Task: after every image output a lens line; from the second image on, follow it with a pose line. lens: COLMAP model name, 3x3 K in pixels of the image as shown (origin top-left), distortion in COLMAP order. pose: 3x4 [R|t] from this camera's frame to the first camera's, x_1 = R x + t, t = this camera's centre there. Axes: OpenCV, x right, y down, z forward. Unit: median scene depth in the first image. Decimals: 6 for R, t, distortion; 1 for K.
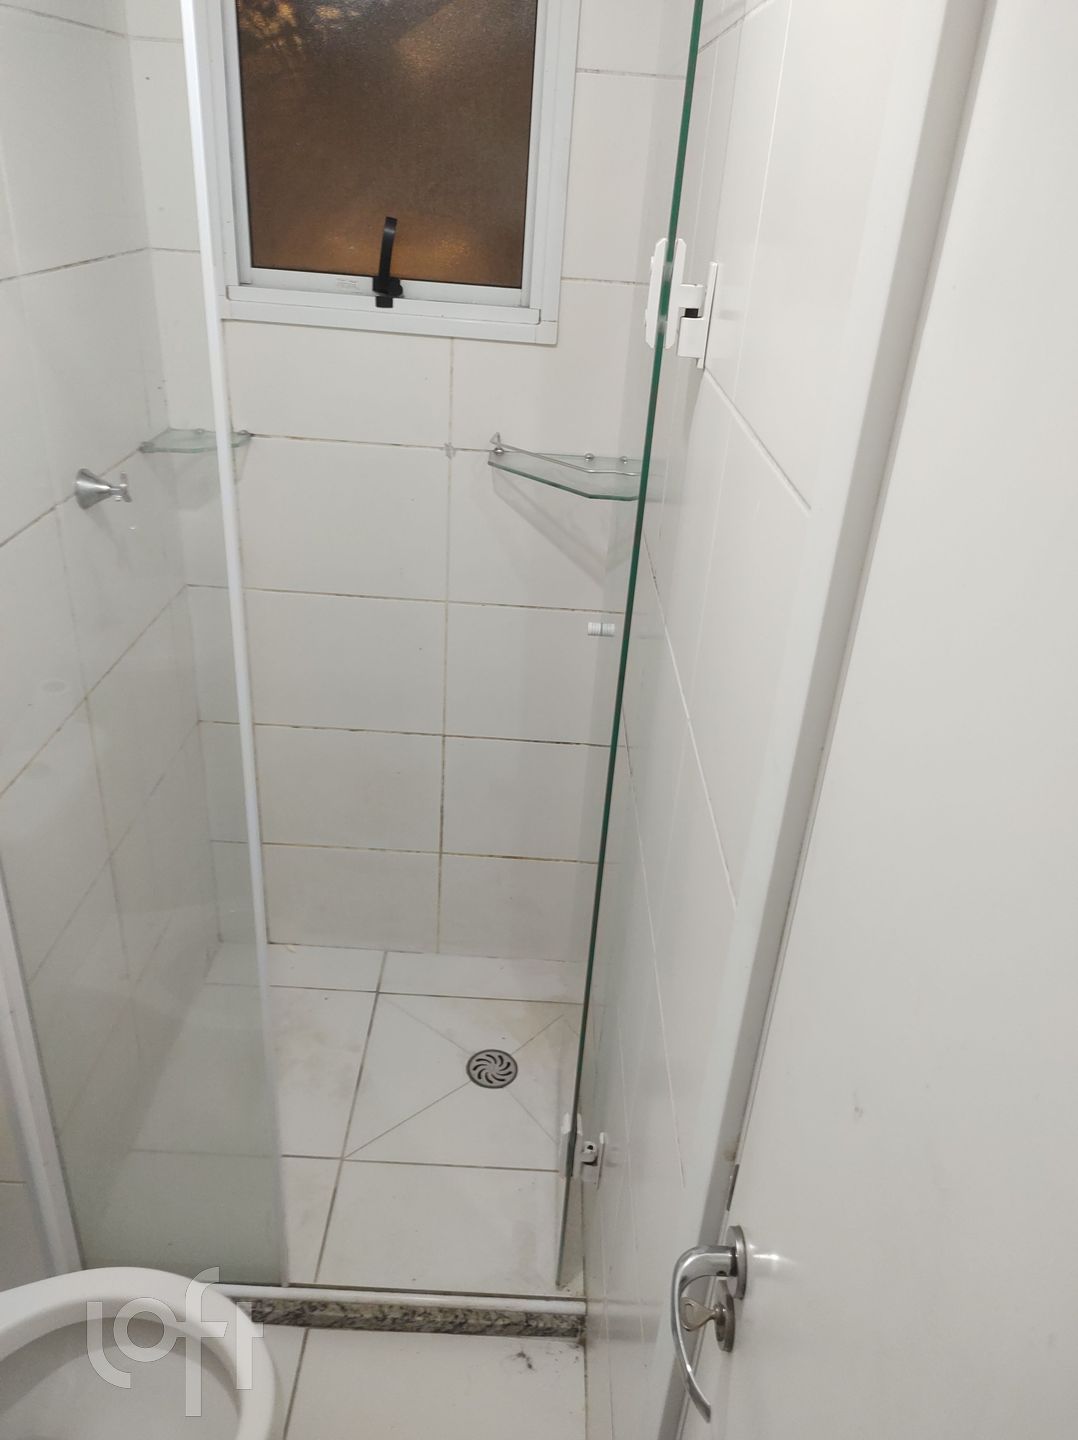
lens RADIAL K [[1046.4, 0, 541.7], [0, 1046.4, 720.9], [0, 0, 1]] dist [0.046953, -0.047633]
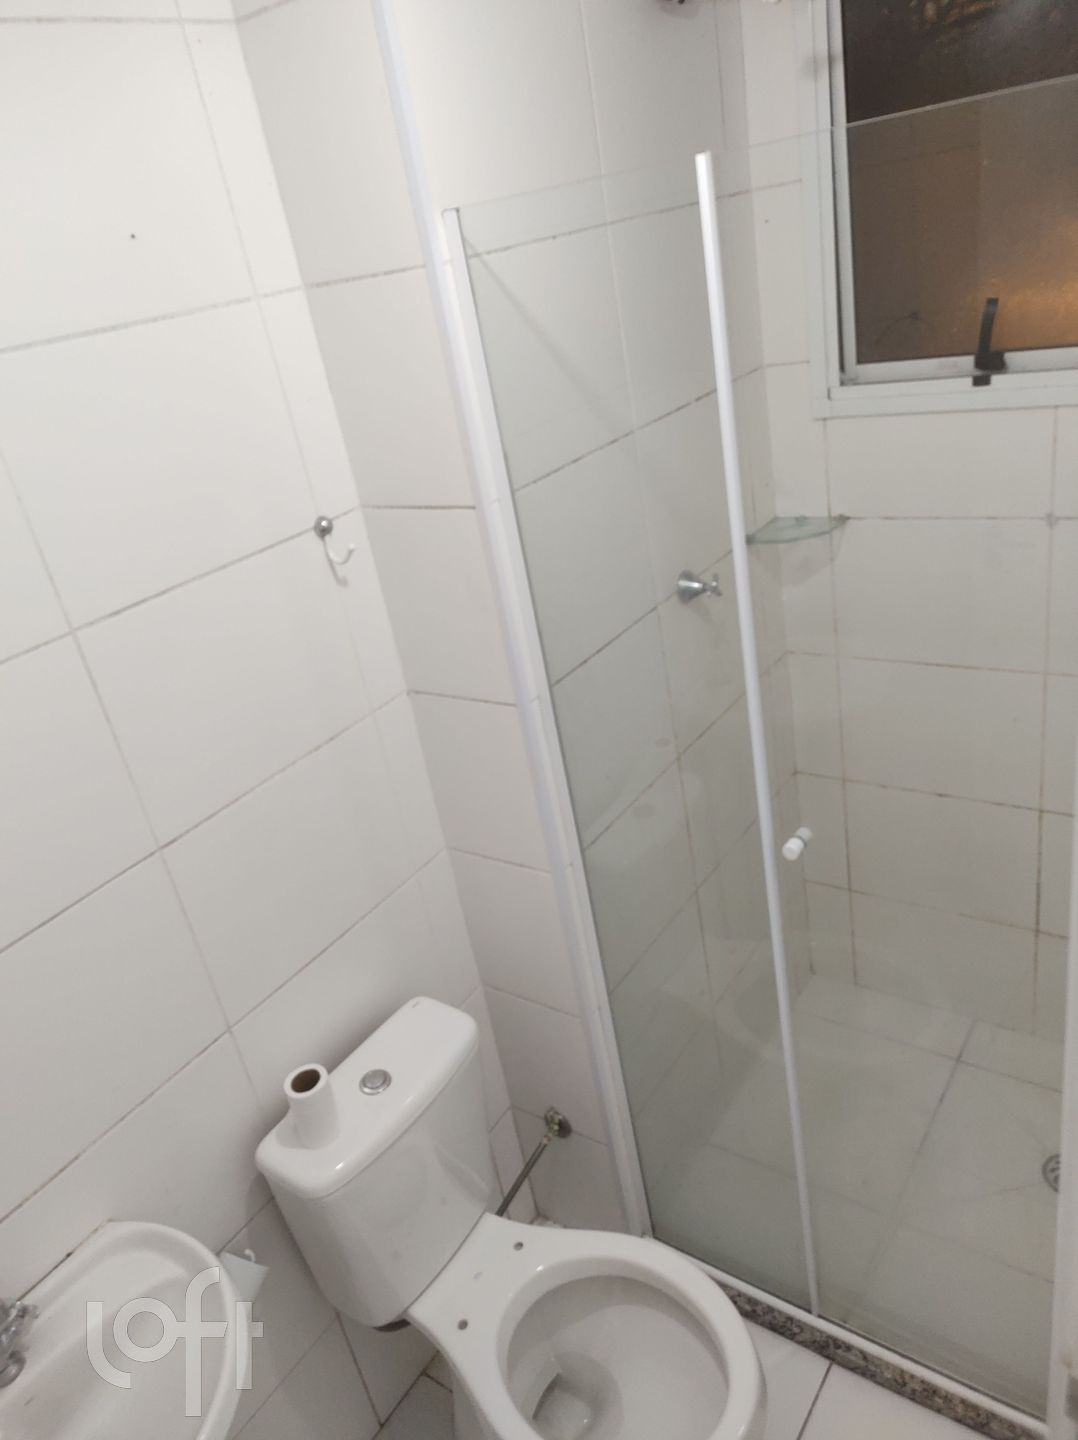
lens RADIAL K [[1046.4, 0, 541.7], [0, 1046.4, 720.9], [0, 0, 1]] dist [0.046953, -0.047633]
pose [[0.799387, 0.060891, -0.597723, 0.142177], [-0.064539, 0.997797, 0.015333, -0.067568], [0.597340, 0.026319, 0.801556, -0.045278]]
